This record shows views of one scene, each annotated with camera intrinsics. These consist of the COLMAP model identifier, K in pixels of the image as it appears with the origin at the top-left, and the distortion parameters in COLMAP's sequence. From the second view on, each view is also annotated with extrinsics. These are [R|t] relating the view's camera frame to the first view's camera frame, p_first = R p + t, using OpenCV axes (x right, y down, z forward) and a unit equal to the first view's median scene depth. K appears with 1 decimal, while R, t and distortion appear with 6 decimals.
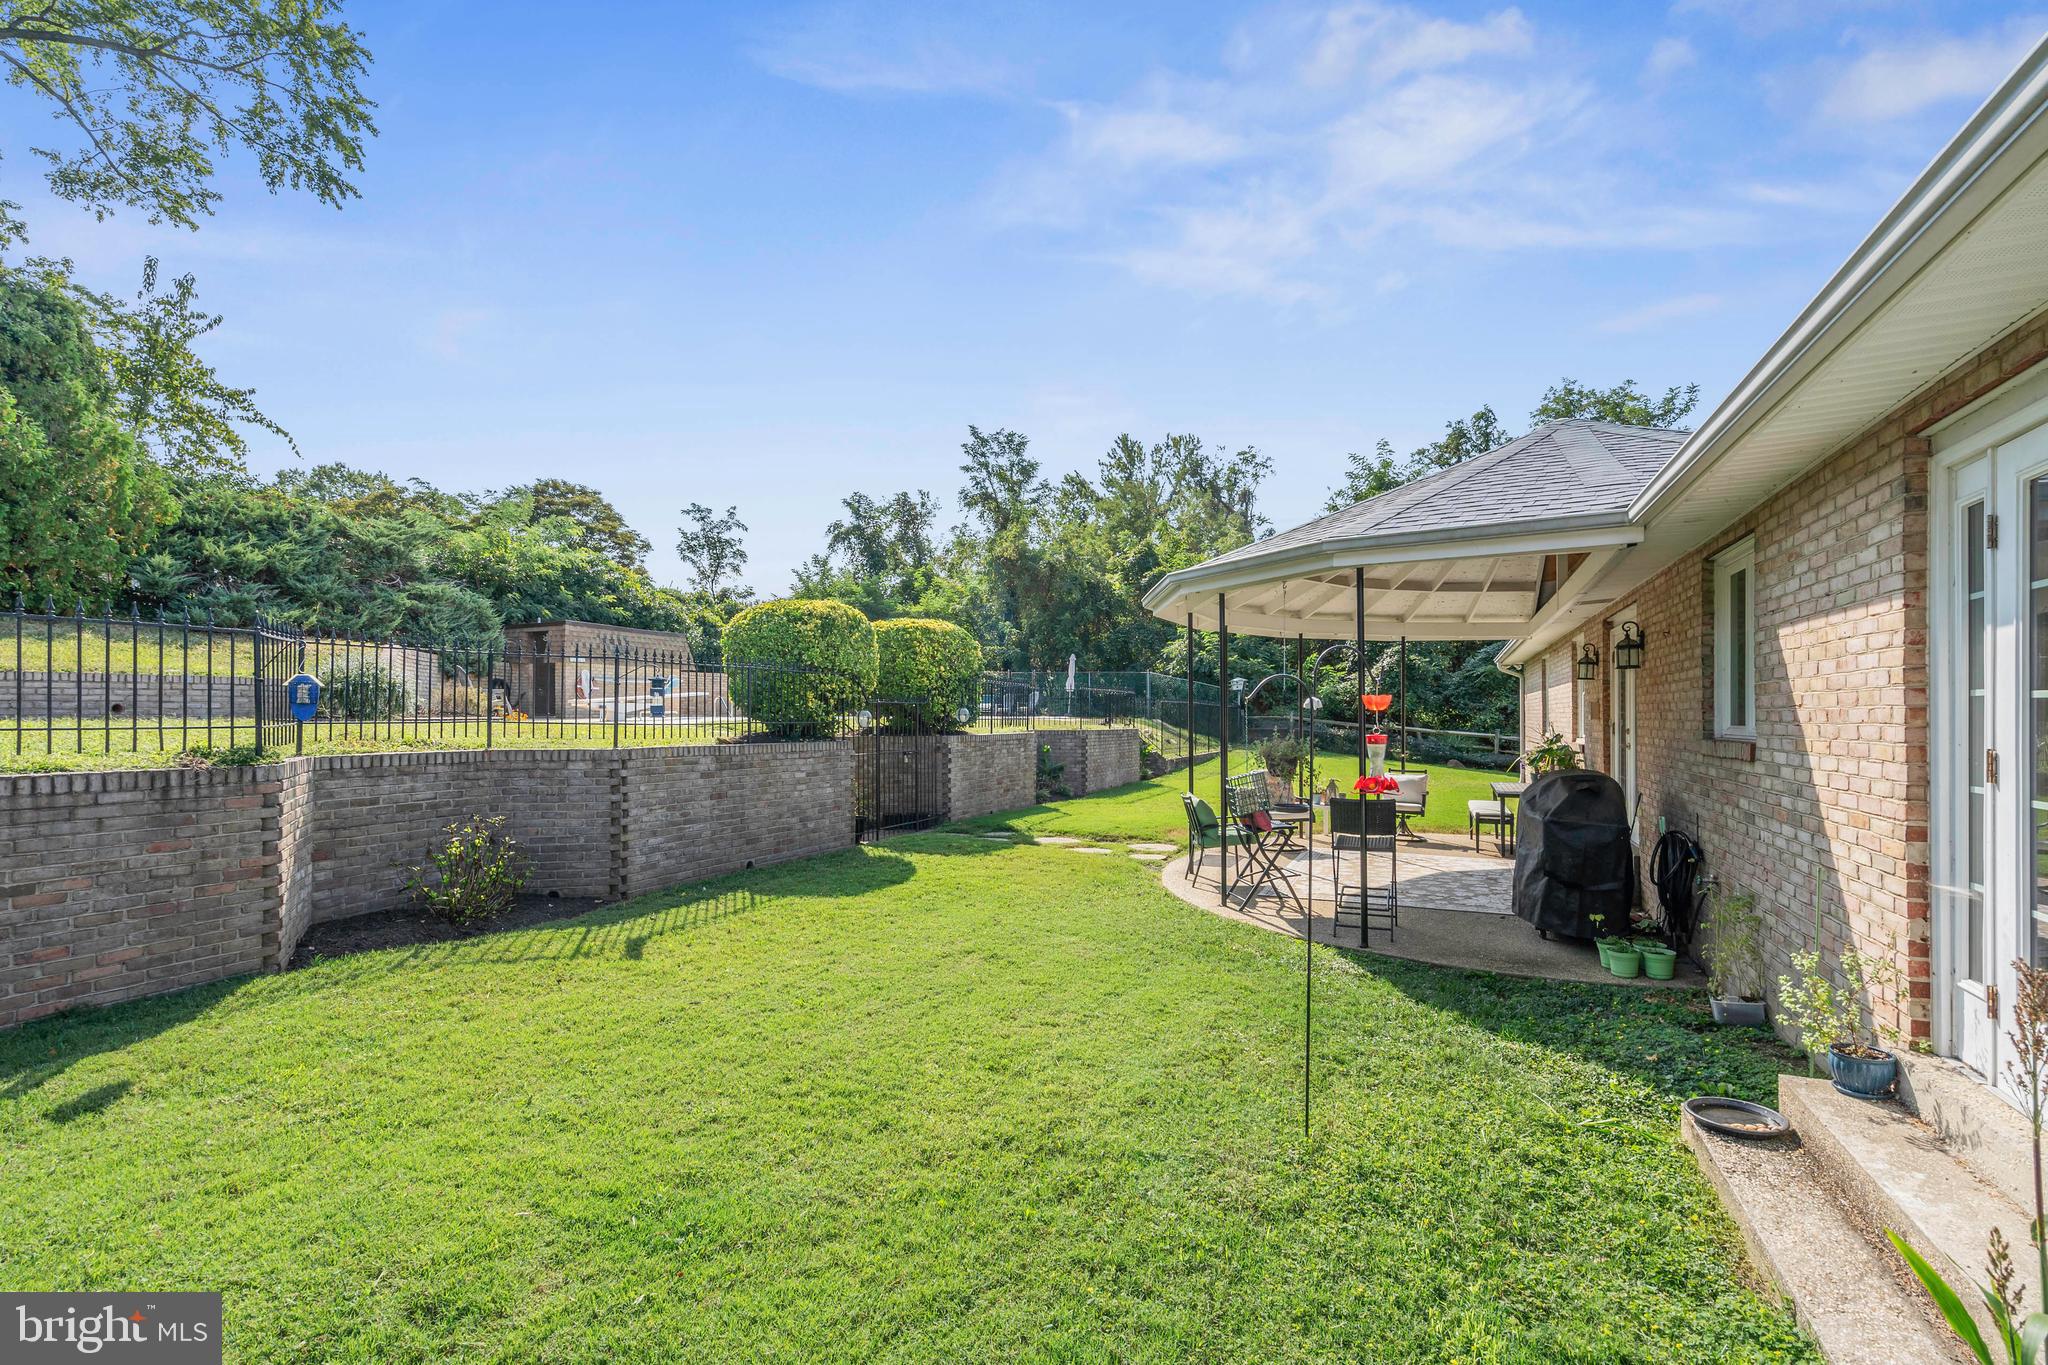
lens RADIAL K [[945.6, 0, 1017.4], [0, 945.6, 714.7], [0, 0, 1]] dist [-0.004269, 0.000020]
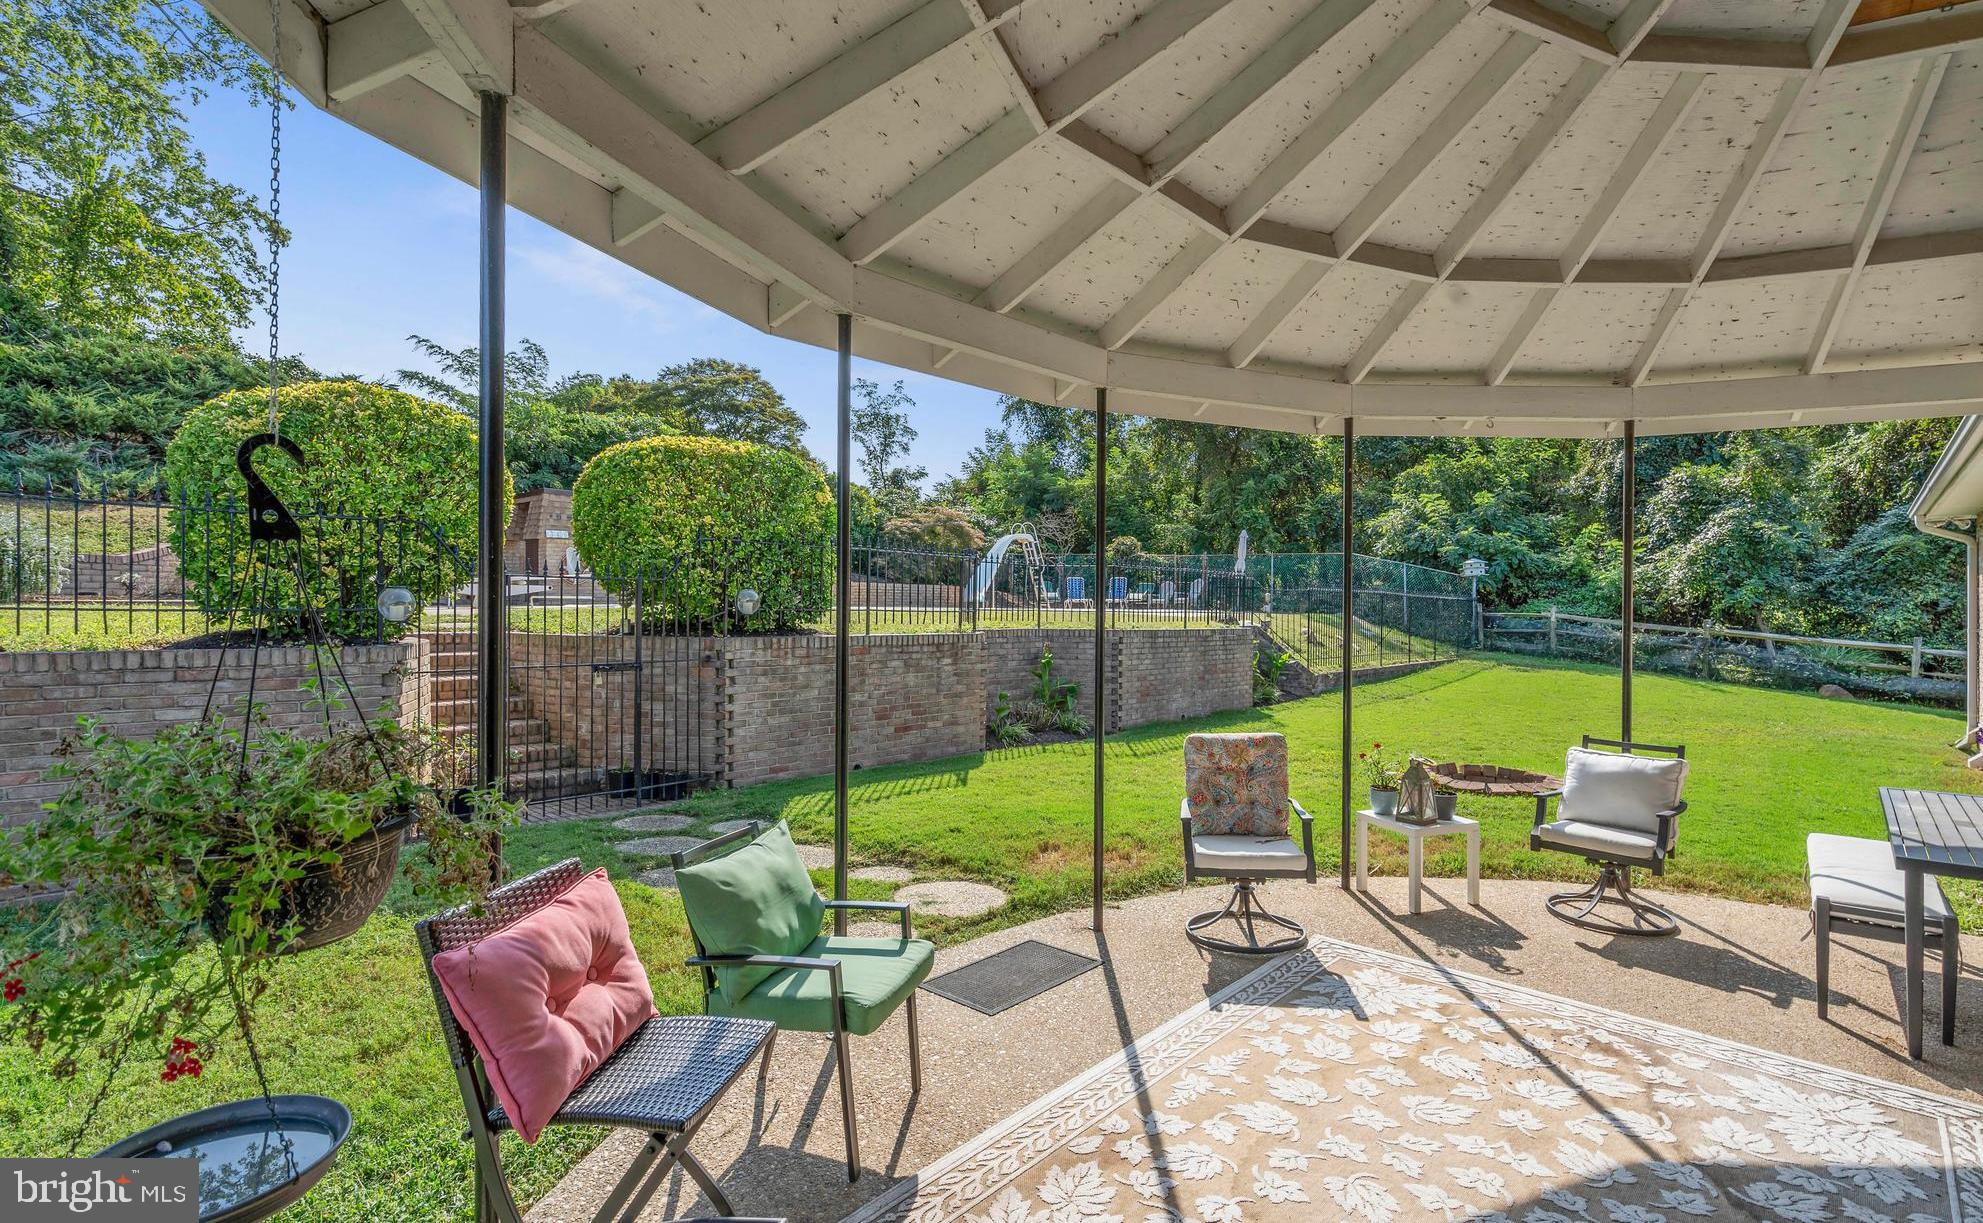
lens RADIAL K [[940.4, 0, 1019.3], [0, 940.4, 604.5], [0, 0, 1]] dist [-0.002461, -0.000074]
pose [[0.956254, 0.008583, -0.292412, 0.123362], [-0.009707, 0.999950, -0.002393, 0.000809], [0.292377, 0.005126, 0.956289, 0.237176]]
